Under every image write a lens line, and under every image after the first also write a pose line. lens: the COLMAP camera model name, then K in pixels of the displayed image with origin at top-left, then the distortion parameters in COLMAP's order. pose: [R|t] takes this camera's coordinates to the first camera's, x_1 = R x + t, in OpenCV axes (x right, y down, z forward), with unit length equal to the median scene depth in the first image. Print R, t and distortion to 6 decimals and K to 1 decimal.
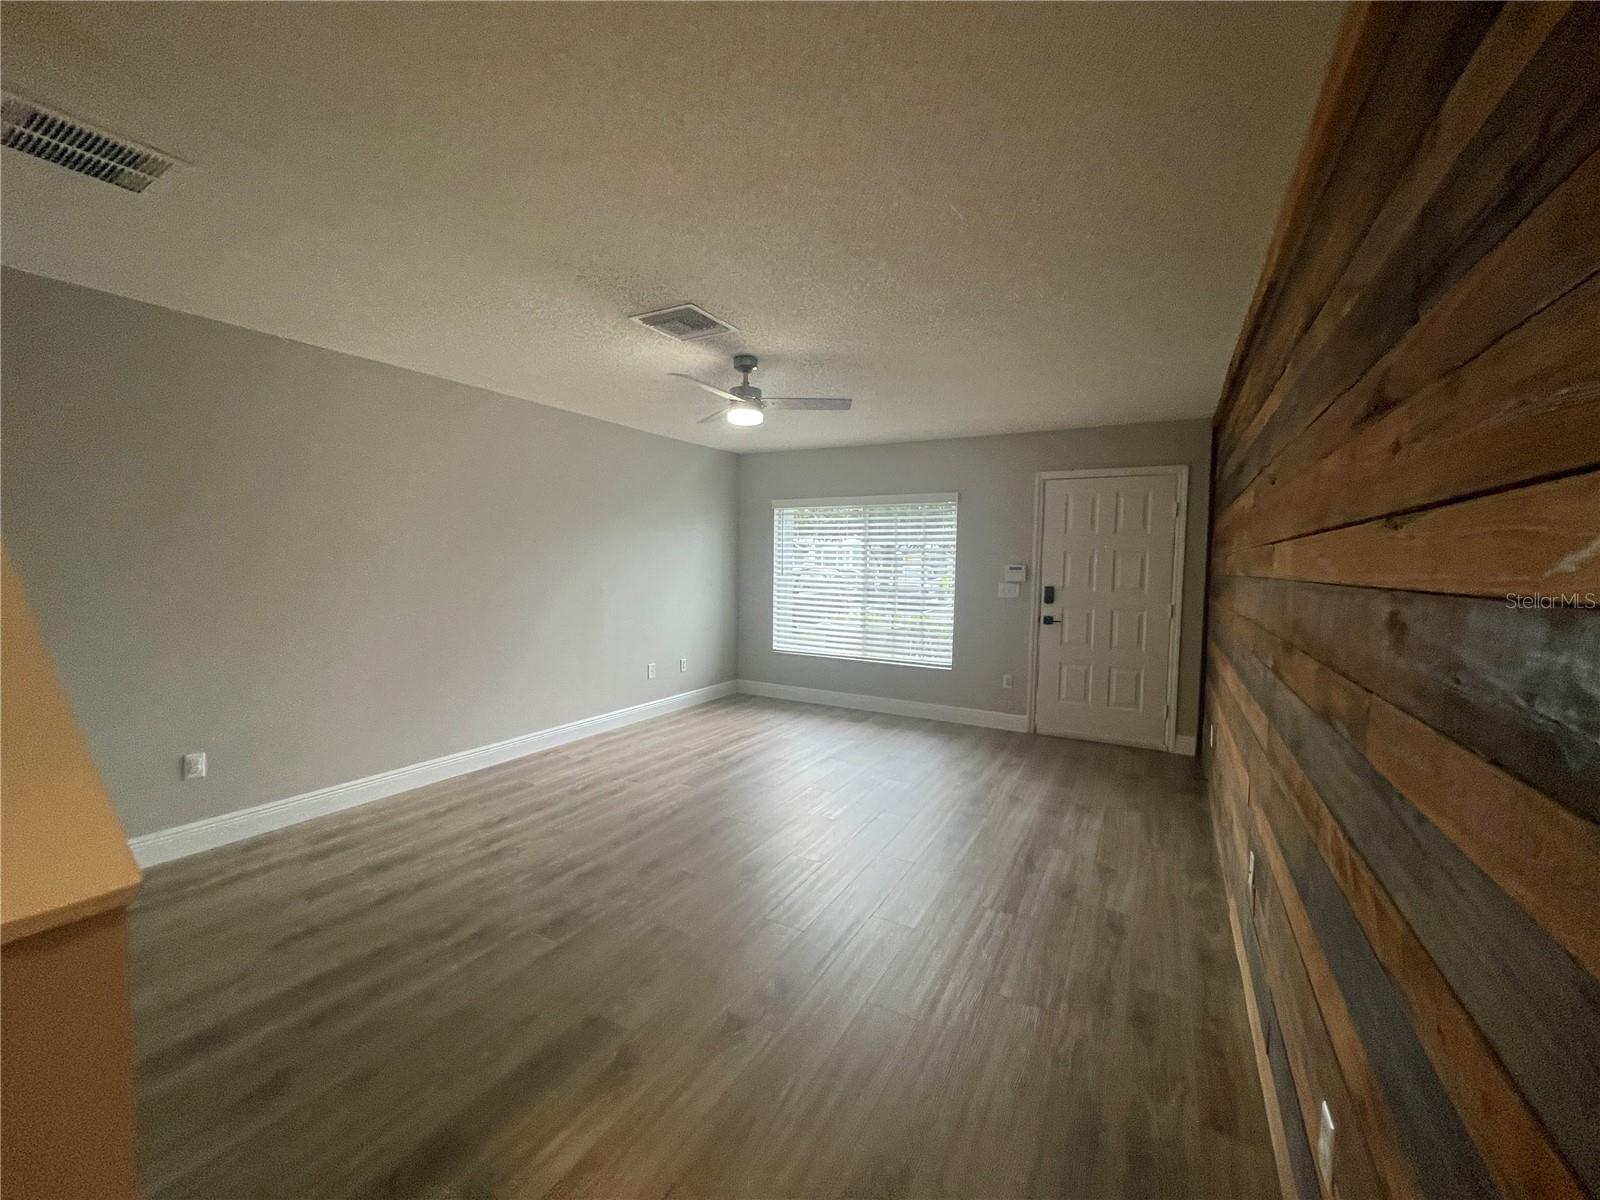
lens RADIAL K [[643.7, 0, 800.0], [0, 643.7, 600.0], [0, 0, 1]] dist [-0.001678, 0.000033]
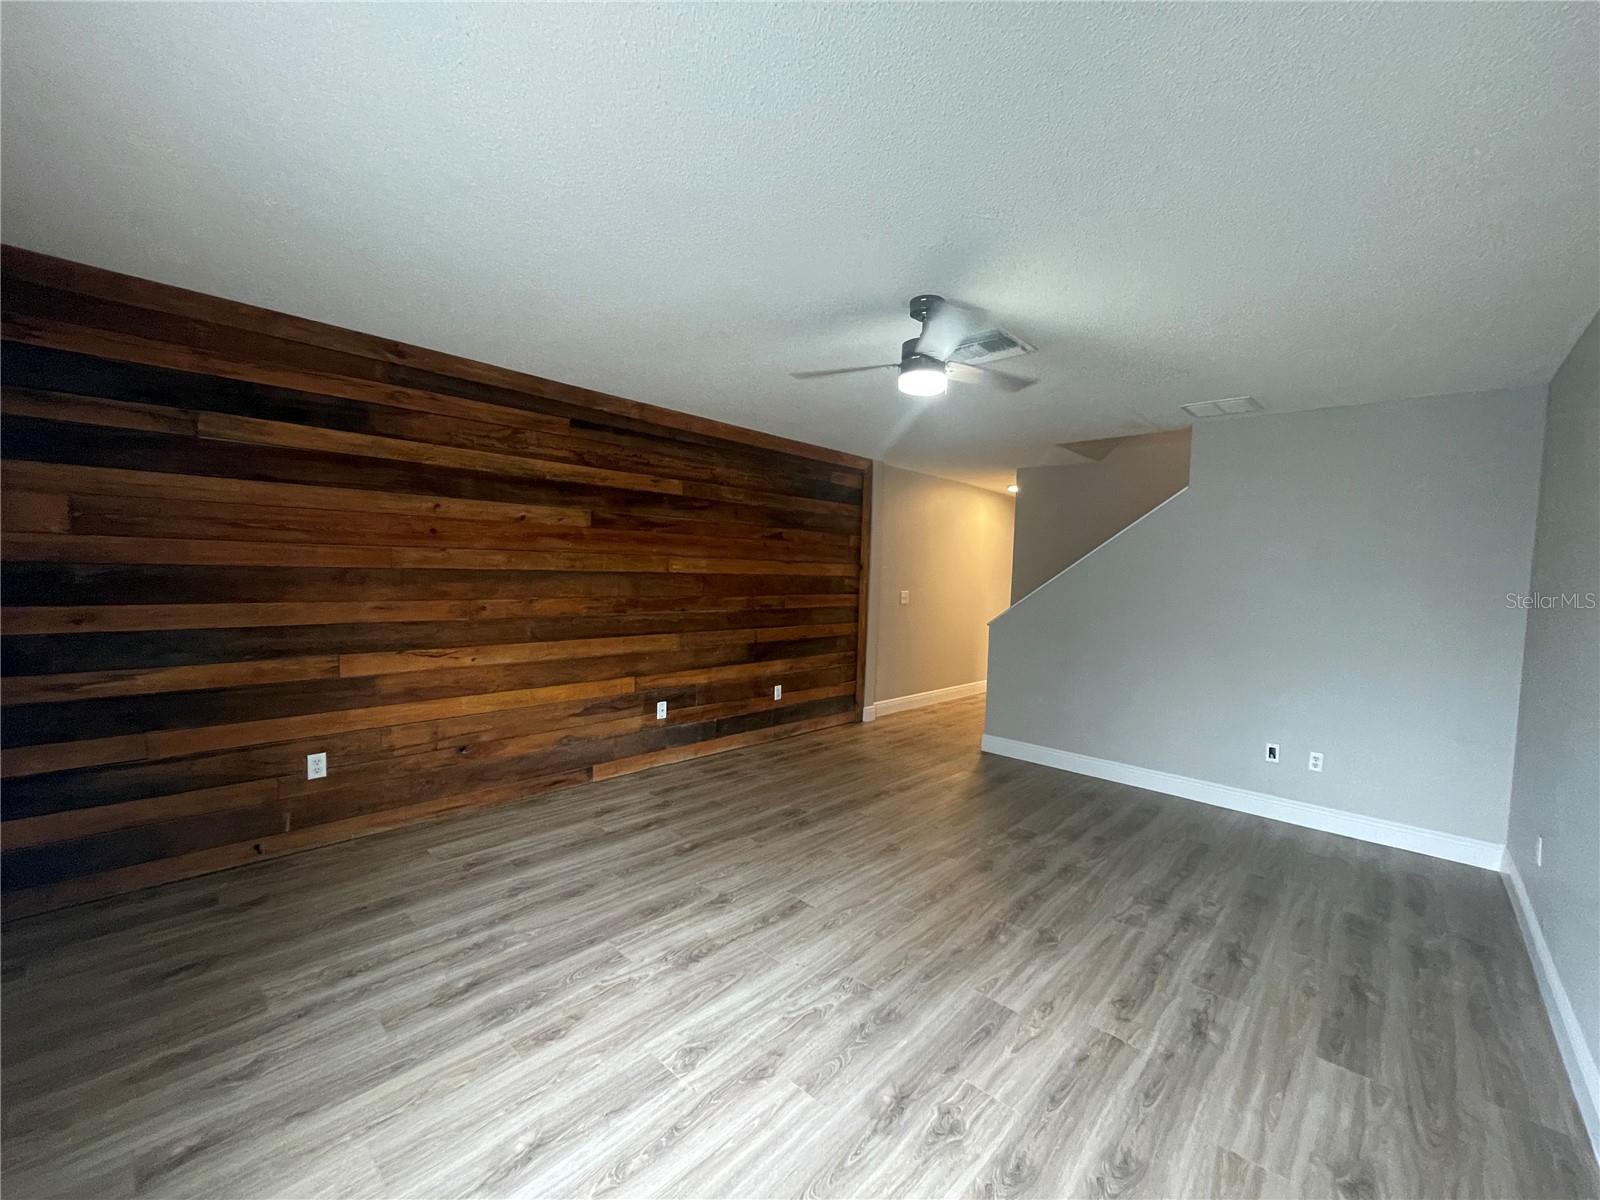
lens RADIAL K [[643.7, 0, 800.0], [0, 643.7, 600.0], [0, 0, 1]] dist [-0.001678, 0.000033]
pose [[-0.969889, -0.061193, 0.235733, -0.135603], [-0.035986, 0.993303, 0.109791, -0.114712], [-0.240872, 0.098002, -0.965596, 1.740973]]
